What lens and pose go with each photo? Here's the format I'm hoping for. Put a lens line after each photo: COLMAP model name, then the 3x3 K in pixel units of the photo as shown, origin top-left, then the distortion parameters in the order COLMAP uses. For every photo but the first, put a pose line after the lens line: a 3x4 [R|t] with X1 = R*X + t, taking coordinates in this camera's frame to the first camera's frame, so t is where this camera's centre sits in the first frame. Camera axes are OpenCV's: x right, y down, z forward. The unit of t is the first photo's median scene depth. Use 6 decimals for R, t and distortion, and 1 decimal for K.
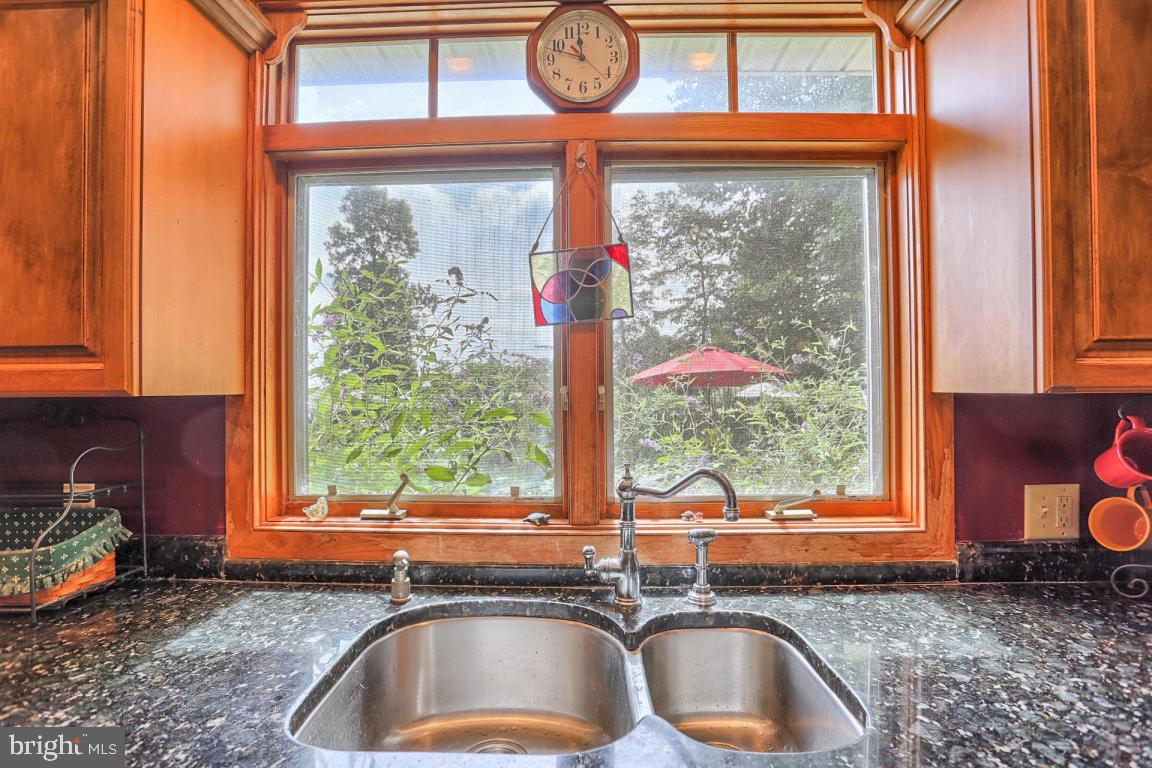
lens RADIAL K [[562.2, 0, 580.7], [0, 562.2, 386.5], [0, 0, 1]] dist [-0.071097, 0.030696]
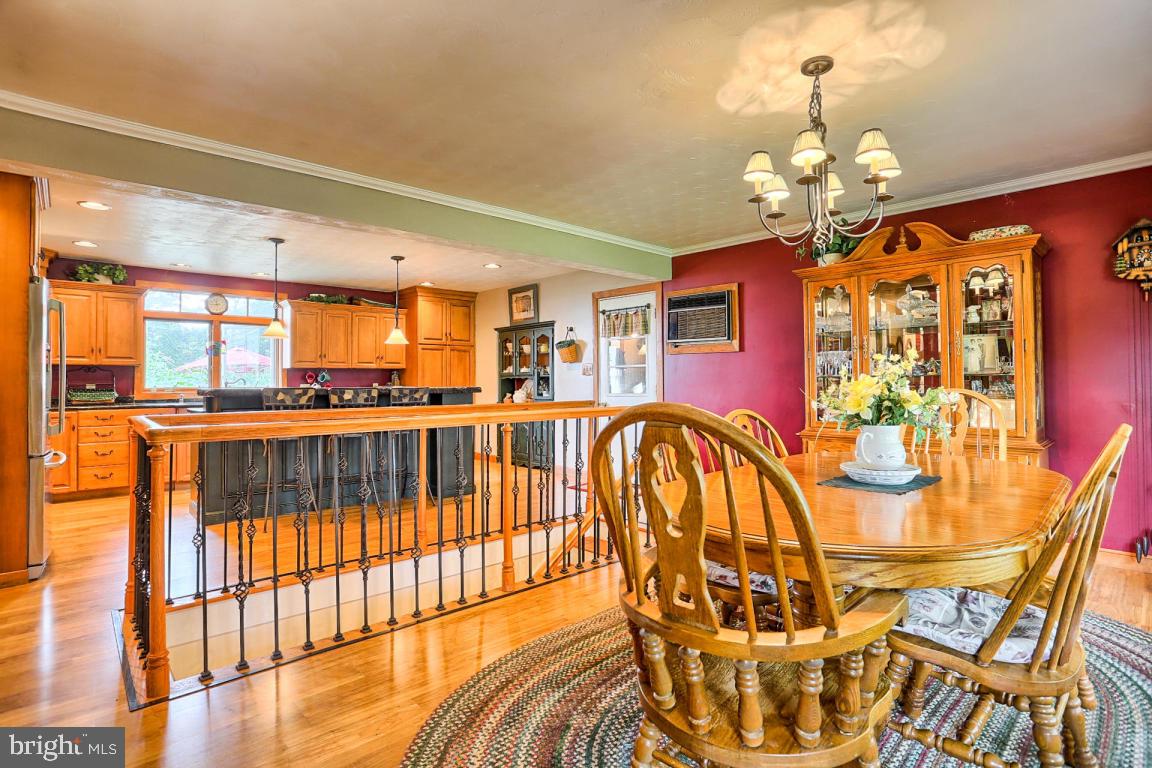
lens RADIAL K [[573.4, 0, 572.7], [0, 573.4, 369.8], [0, 0, 1]] dist [-0.044706, 0.000670]
pose [[0.717060, 0.016970, 0.696805, -1.317920], [-0.003172, 0.999773, -0.021084, 0.141254], [-0.697004, 0.012908, 0.716951, -5.324732]]
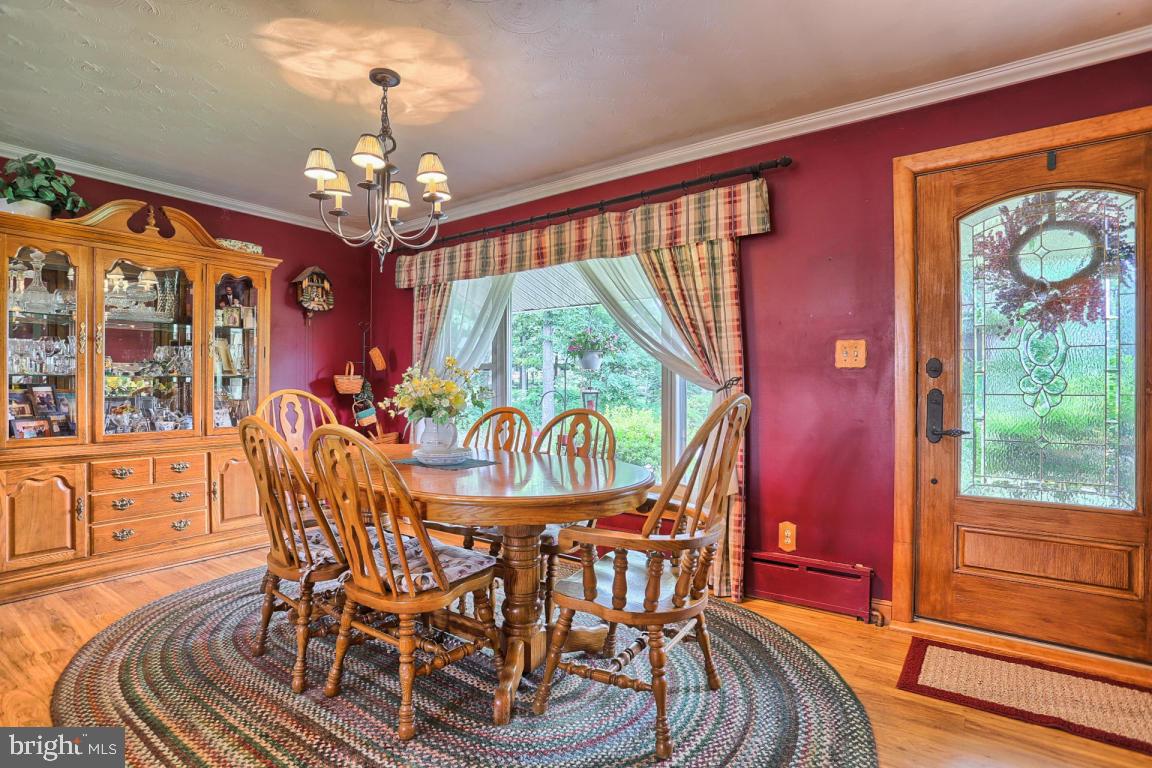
lens RADIAL K [[562.2, 0, 580.7], [0, 562.2, 386.5], [0, 0, 1]] dist [-0.071097, 0.030696]
pose [[-0.819423, 0.000668, 0.573189, -1.090868], [-0.001532, 0.999993, -0.003356, 0.161169], [-0.573188, -0.003628, -0.819416, -3.460978]]
